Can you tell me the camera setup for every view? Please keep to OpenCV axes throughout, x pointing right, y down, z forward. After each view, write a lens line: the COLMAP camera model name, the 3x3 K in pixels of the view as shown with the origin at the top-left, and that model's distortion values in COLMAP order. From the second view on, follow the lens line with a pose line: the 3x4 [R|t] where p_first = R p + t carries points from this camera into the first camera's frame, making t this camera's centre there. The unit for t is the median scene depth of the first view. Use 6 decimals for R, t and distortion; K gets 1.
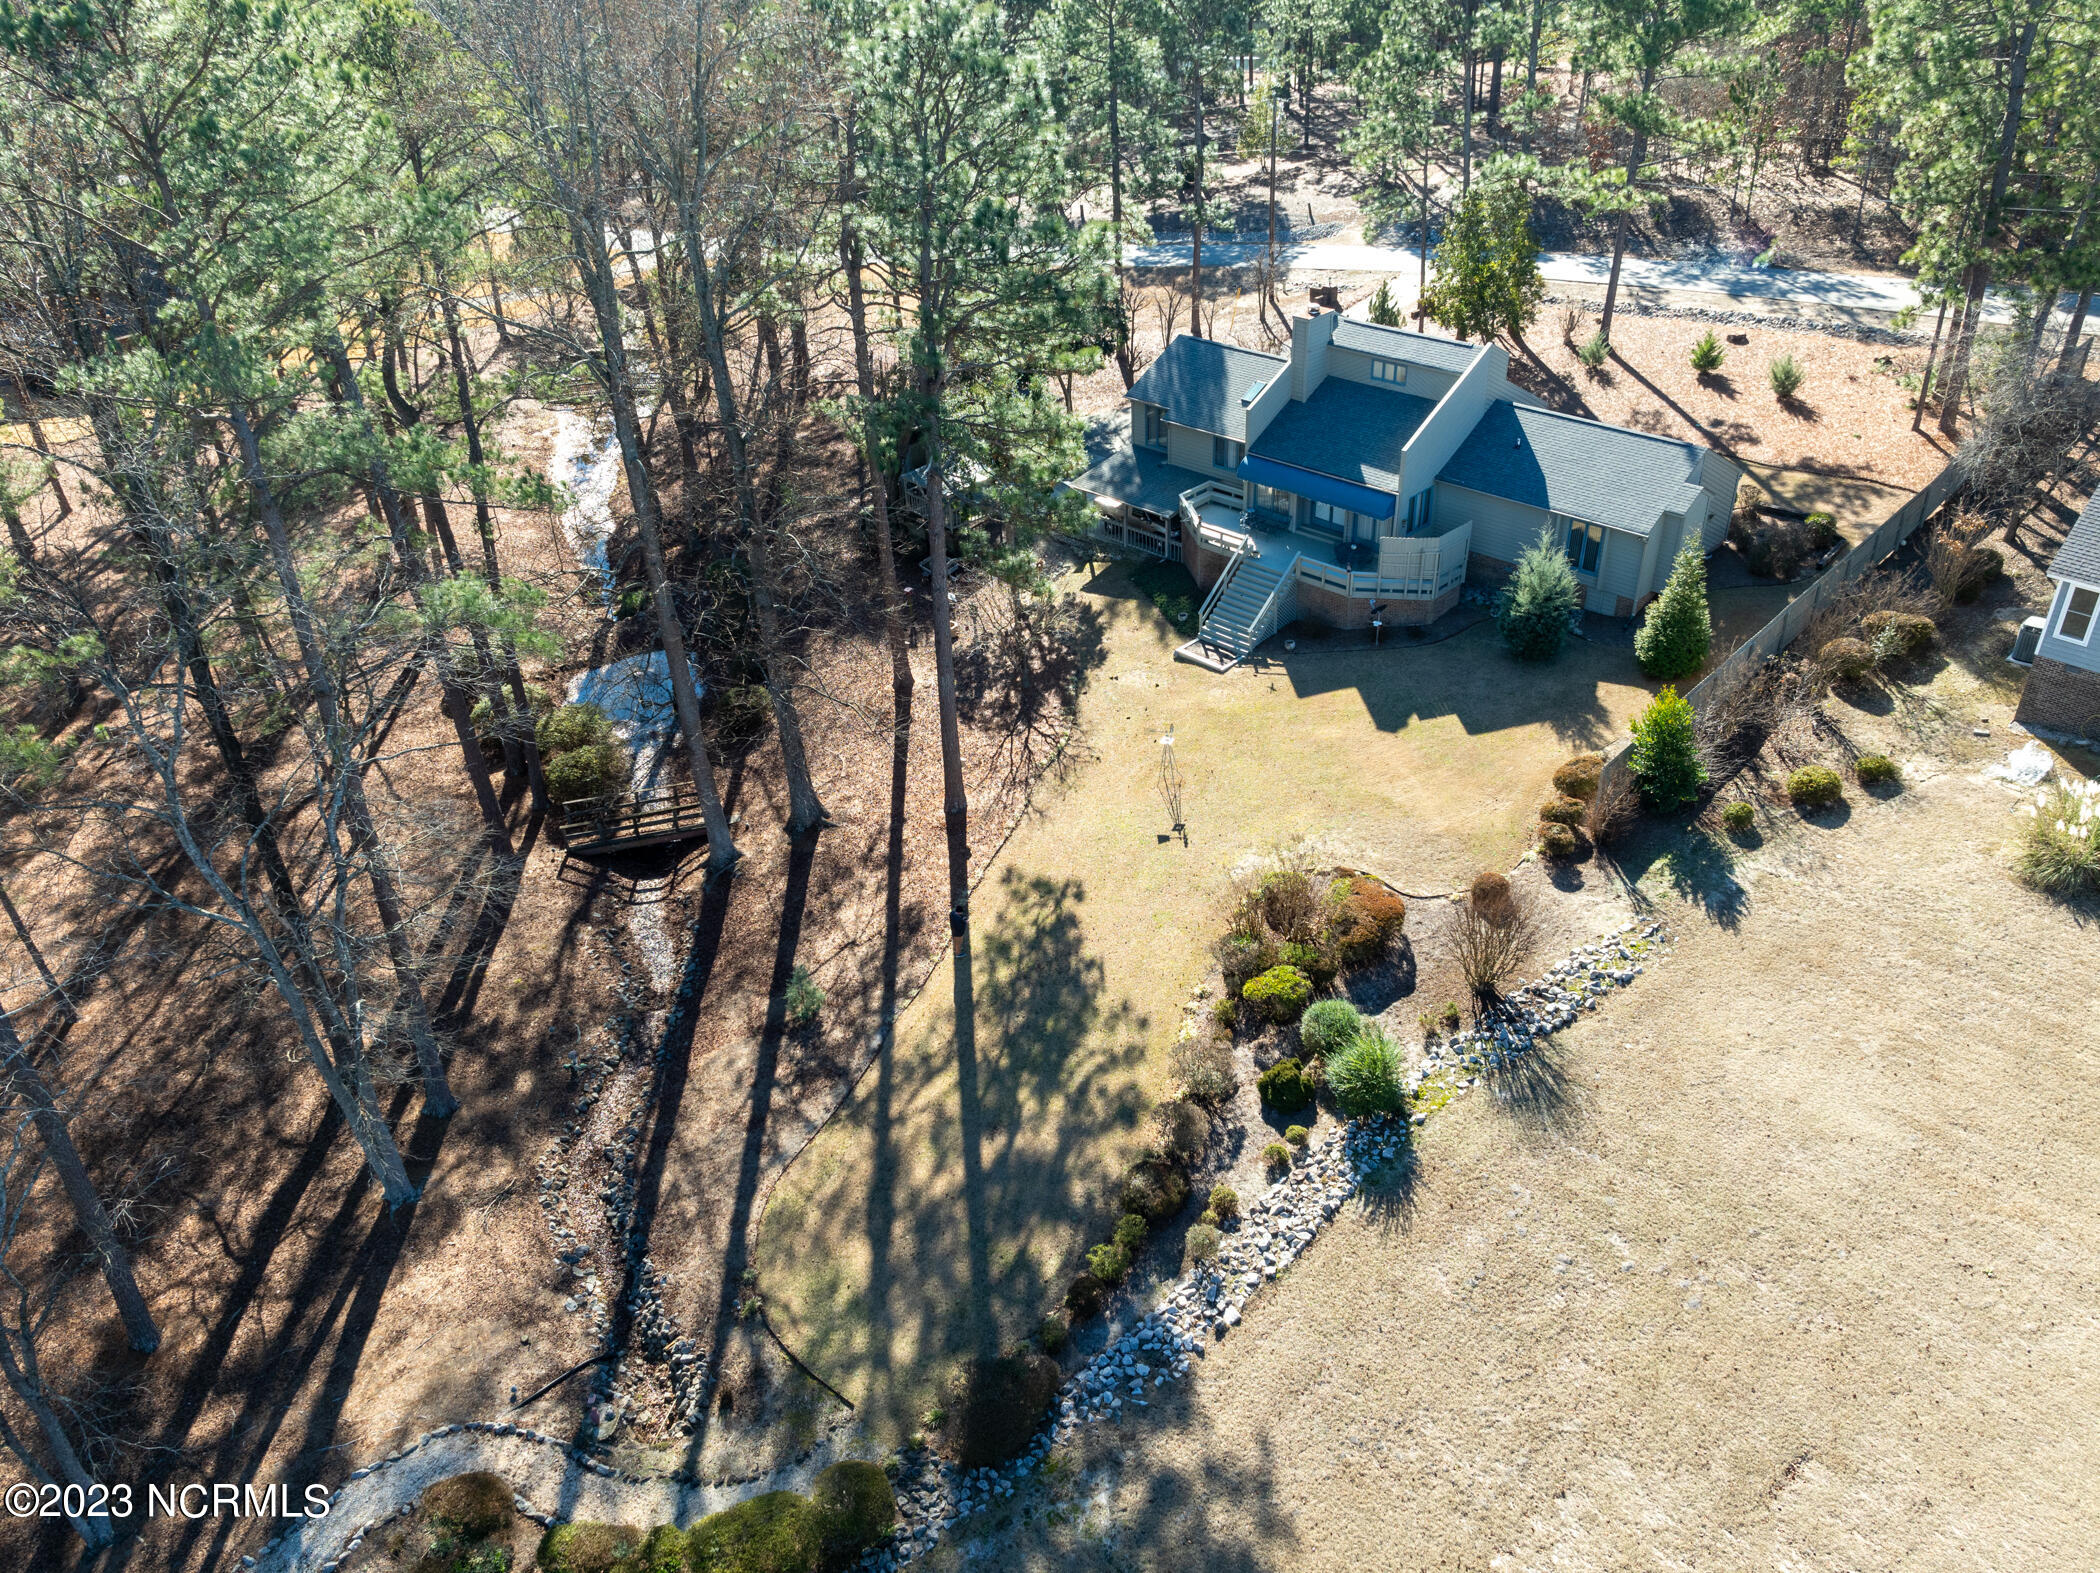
lens RADIAL K [[1492.8, 0, 1044.8], [0, 1492.8, 790.6], [0, 0, 1]] dist [-0.041655, 0.007438]
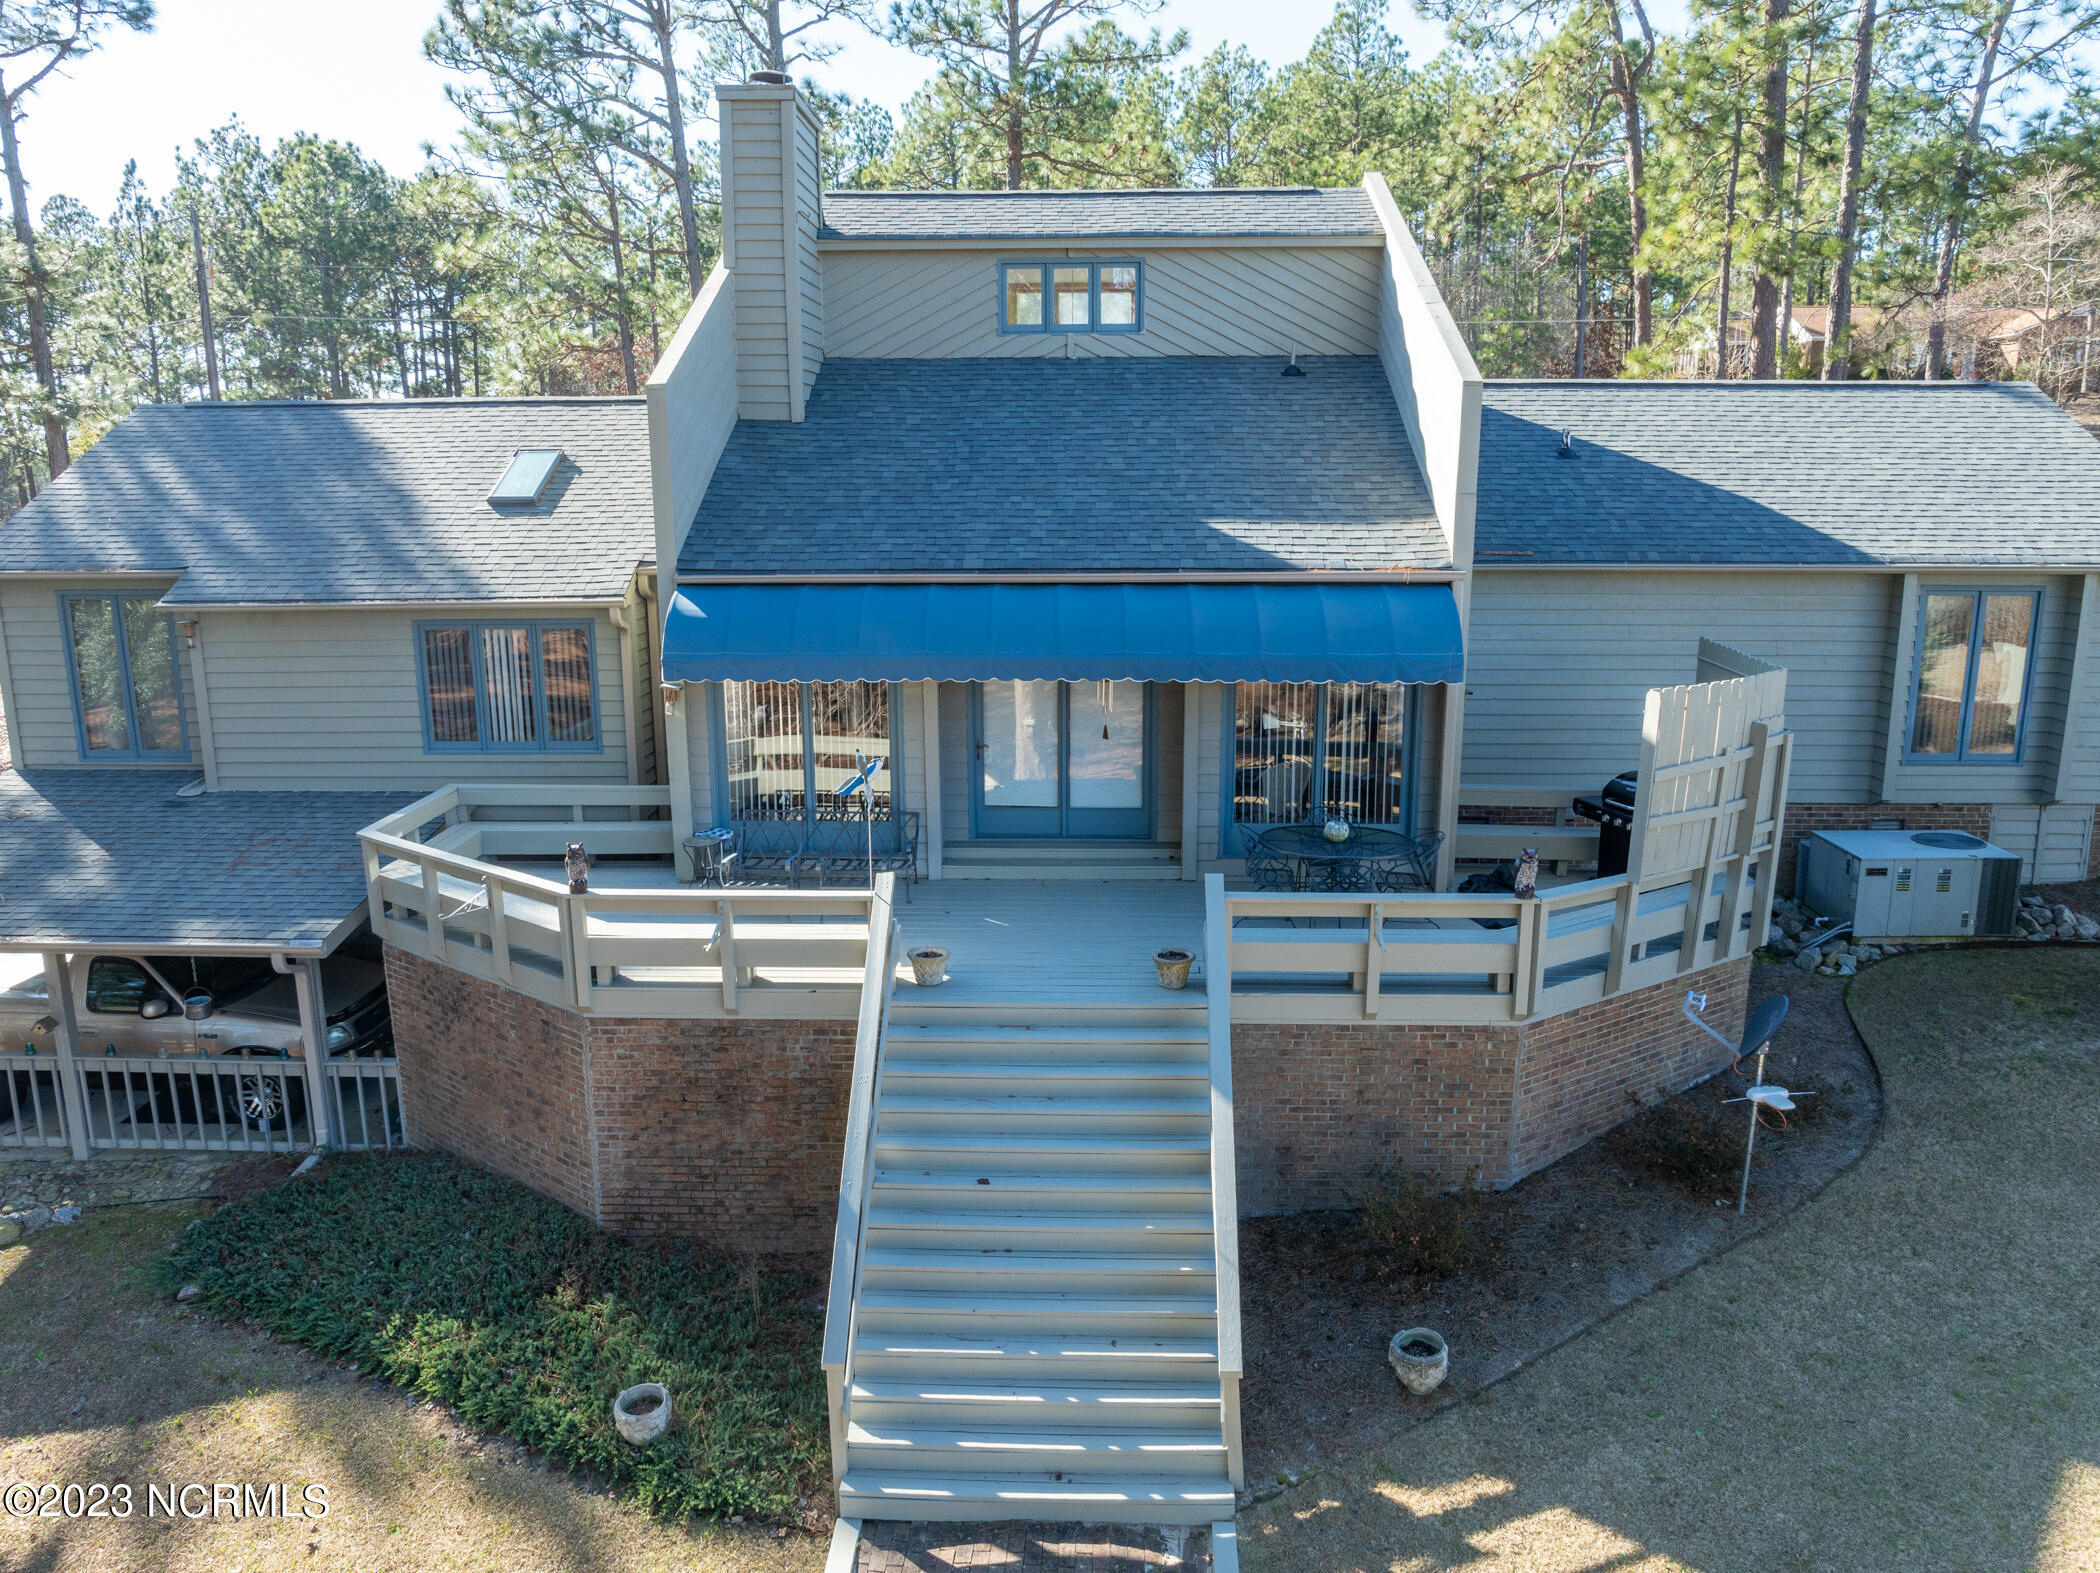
lens RADIAL K [[1512.6, 0, 1046.0], [0, 1512.6, 789.3], [0, 0, 1]] dist [-0.043820, 0.008439]
pose [[0.734186, -0.108712, 0.670188, 0.020009], [0.345579, 0.909501, -0.231048, -0.130088], [-0.584419, 0.401236, 0.705312, 0.852339]]
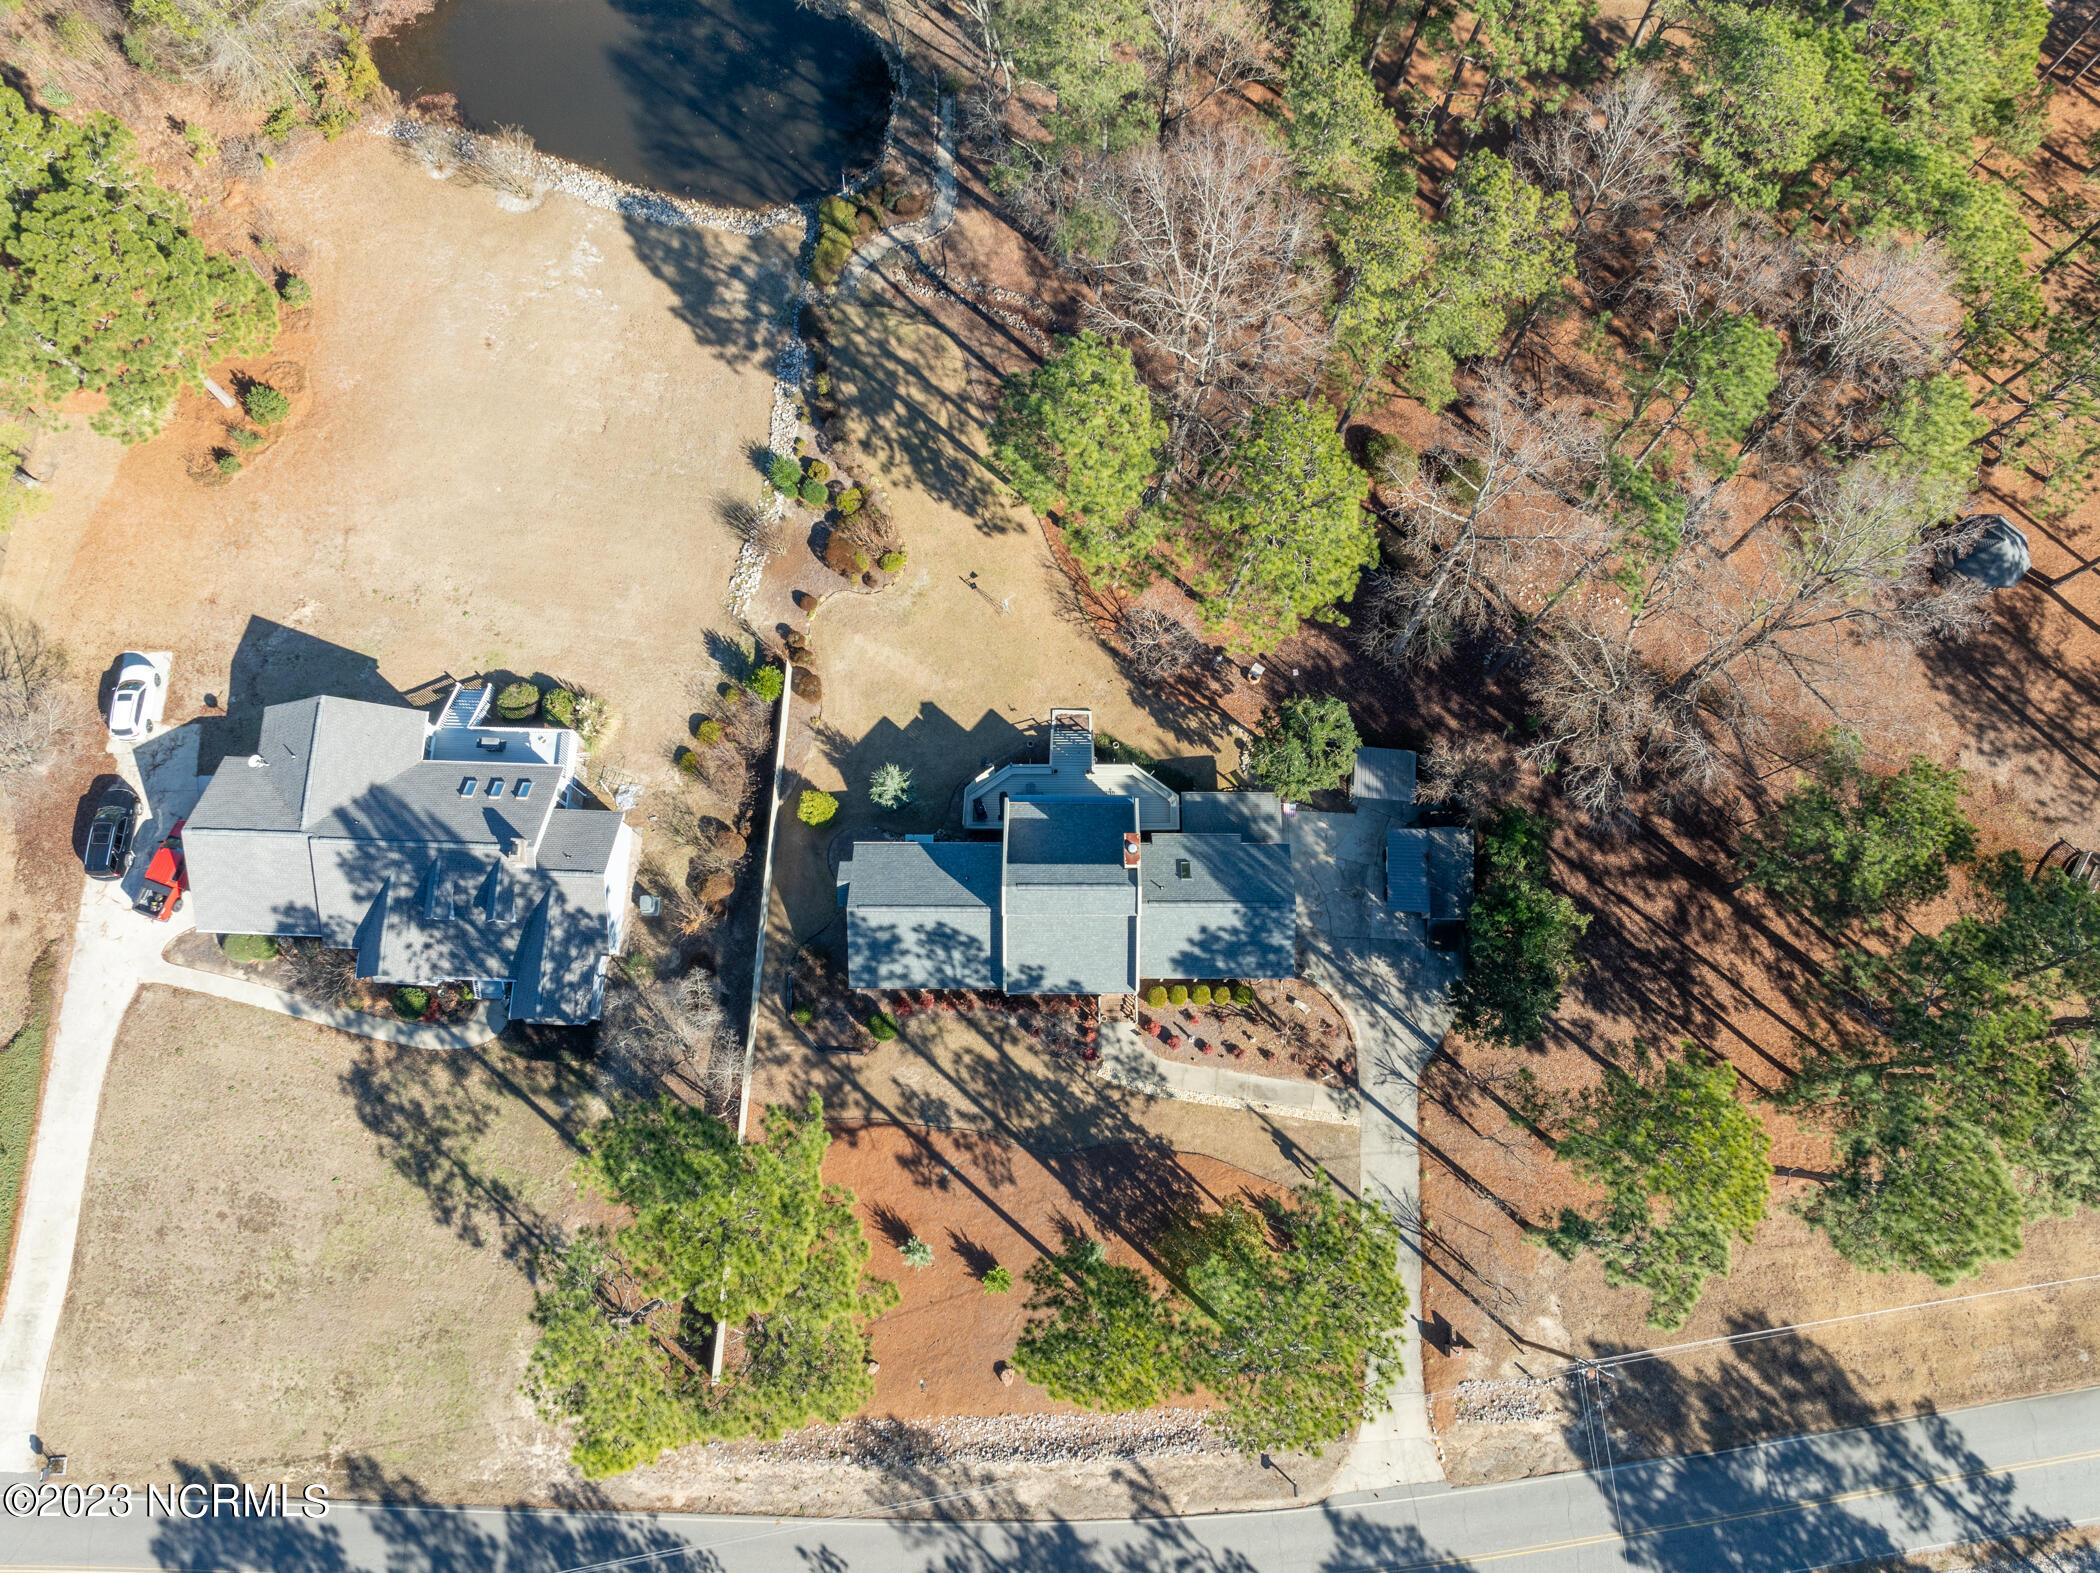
lens RADIAL K [[1477.6, 0, 1041.1], [0, 1477.6, 793.0], [0, 0, 1]] dist [-0.033082, -0.002234]
pose [[-0.709538, 0.693766, -0.123470, 0.376931], [-0.344346, -0.188489, 0.919727, -1.539401], [0.614803, 0.695097, 0.372636, 0.436599]]
